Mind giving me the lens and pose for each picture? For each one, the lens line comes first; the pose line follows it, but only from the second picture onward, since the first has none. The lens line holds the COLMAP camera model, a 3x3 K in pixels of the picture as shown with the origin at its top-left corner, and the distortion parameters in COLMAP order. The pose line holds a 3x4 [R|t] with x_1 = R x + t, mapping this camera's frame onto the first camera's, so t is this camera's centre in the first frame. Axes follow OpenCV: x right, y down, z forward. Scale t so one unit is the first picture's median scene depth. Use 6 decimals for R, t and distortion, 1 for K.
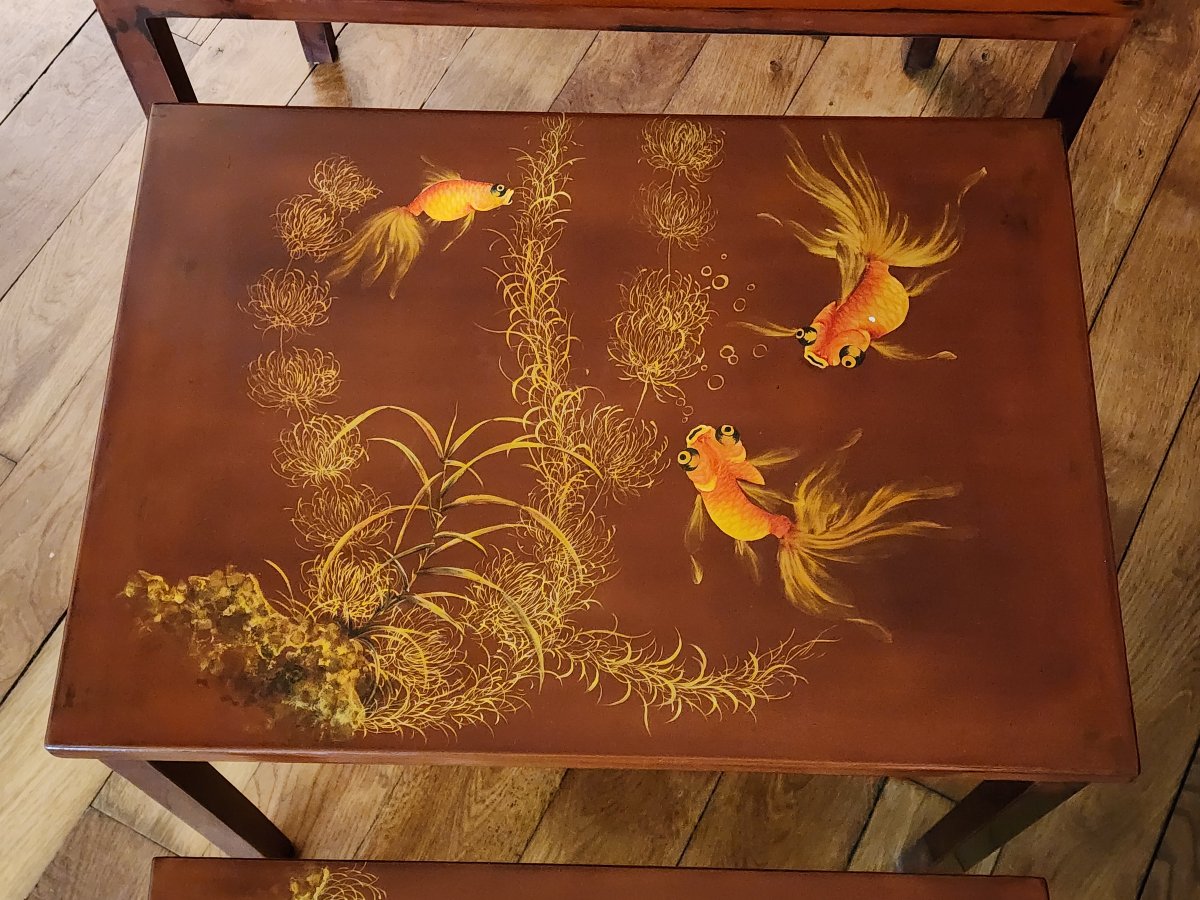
lens RADIAL K [[1553.7, 0, 595.8], [0, 1553.7, 455.7], [0, 0, 1]] dist [0.051073, 0.000000]
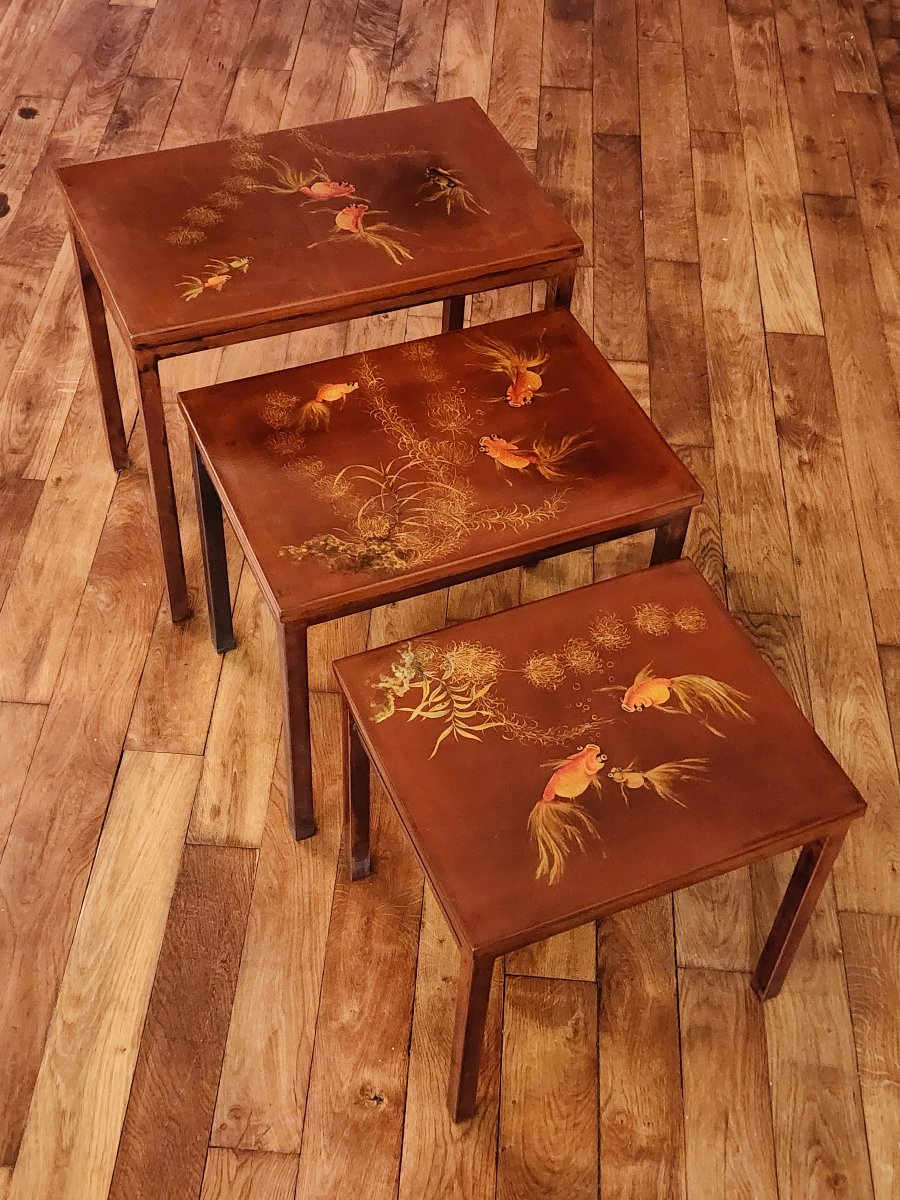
lens RADIAL K [[1553.7, 0, 485.8], [0, 1553.7, 584.0], [0, 0, 1]] dist [0.051073, 0.000000]
pose [[0.902179, -0.280697, 0.327539, -0.677463], [0.367655, 0.897512, -0.243521, 0.673282], [-0.225615, 0.340121, 0.912916, -0.923929]]
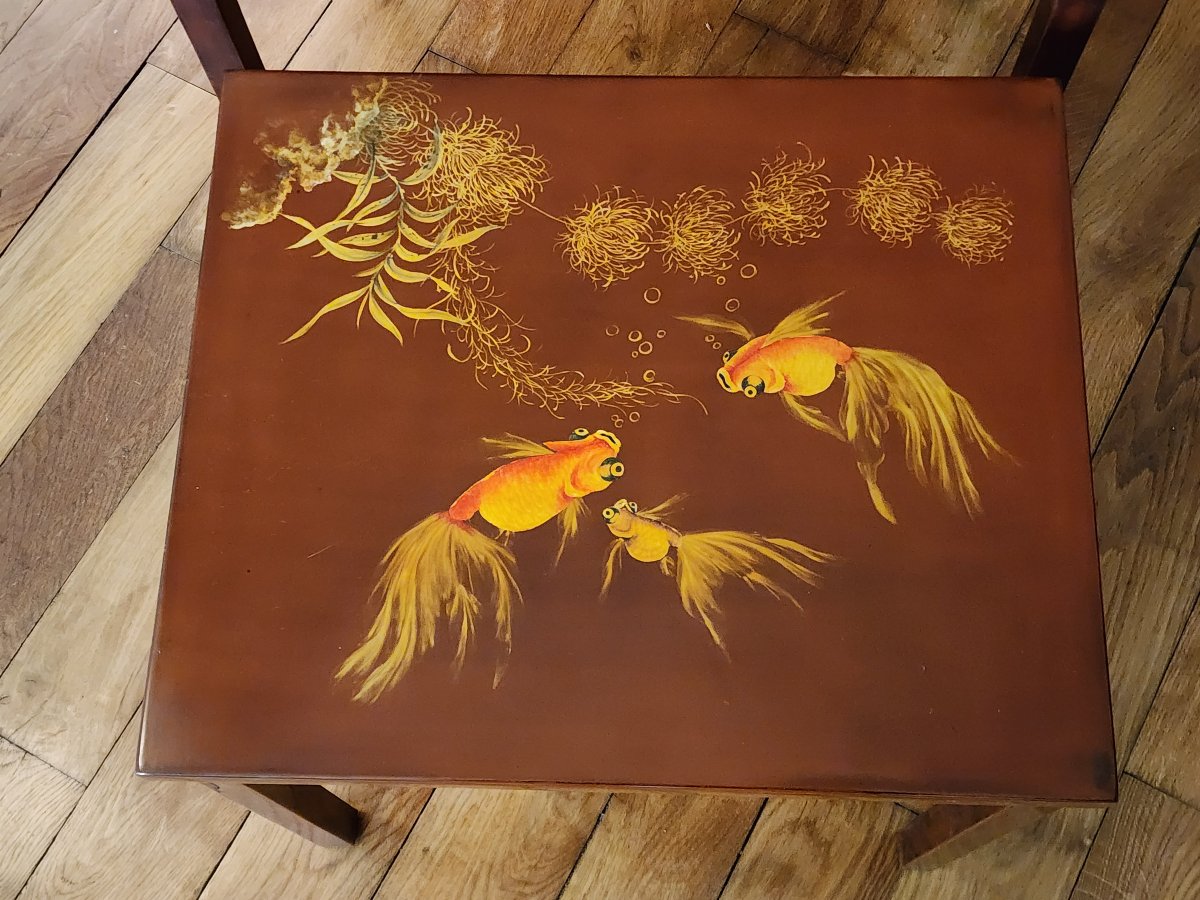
lens RADIAL K [[1553.7, 0, 603.8], [0, 1553.7, 445.8], [0, 0, 1]] dist [0.051073, 0.000000]
pose [[0.999680, 0.001736, -0.025254, 0.004884], [-0.000089, 0.997880, 0.065076, 0.392266], [0.025313, -0.065053, 0.997561, -0.071974]]
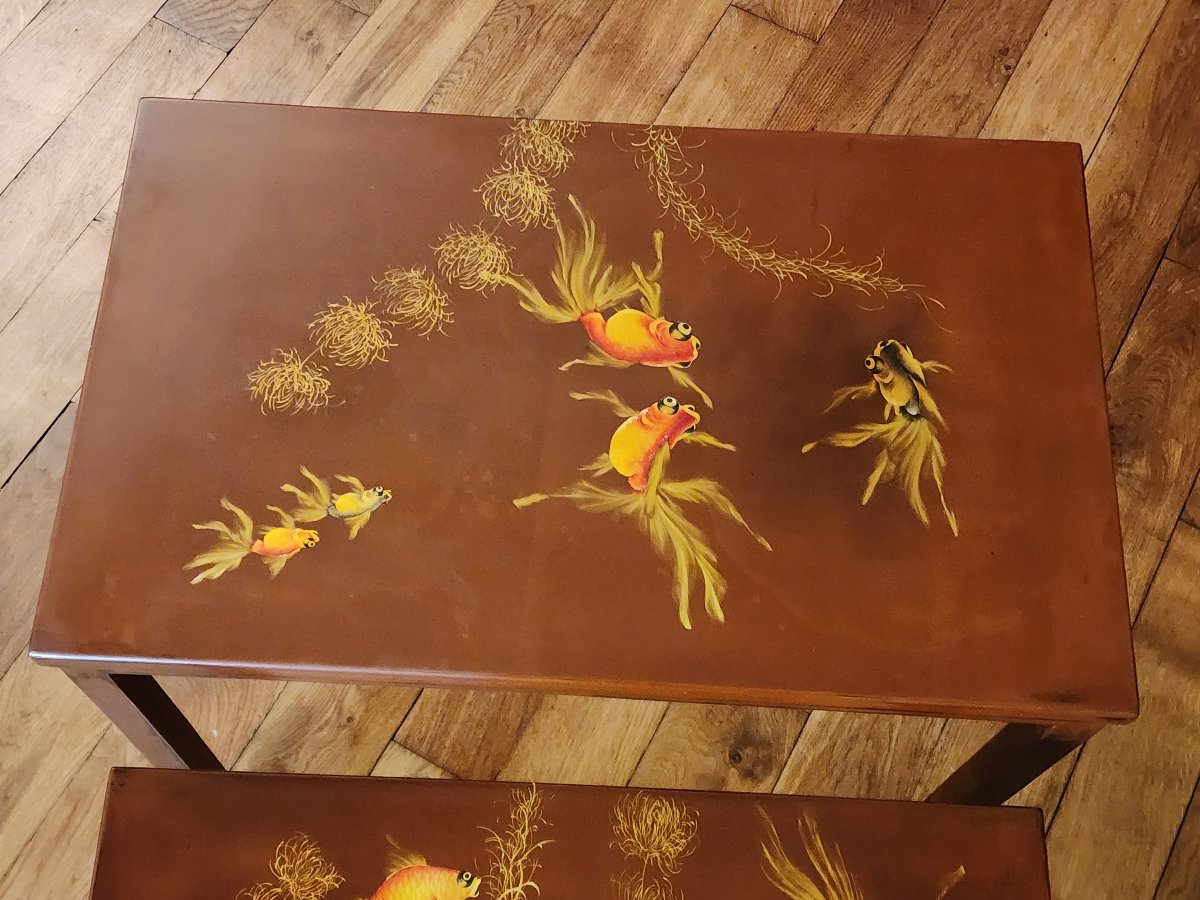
lens RADIAL K [[1553.7, 0, 593.6], [0, 1553.7, 449.4], [0, 0, 1]] dist [0.051073, 0.000000]
pose [[0.999641, 0.019187, 0.018705, -0.005733], [-0.018810, 0.999621, -0.020113, -0.420657], [-0.019084, 0.019754, 0.999623, 0.019272]]
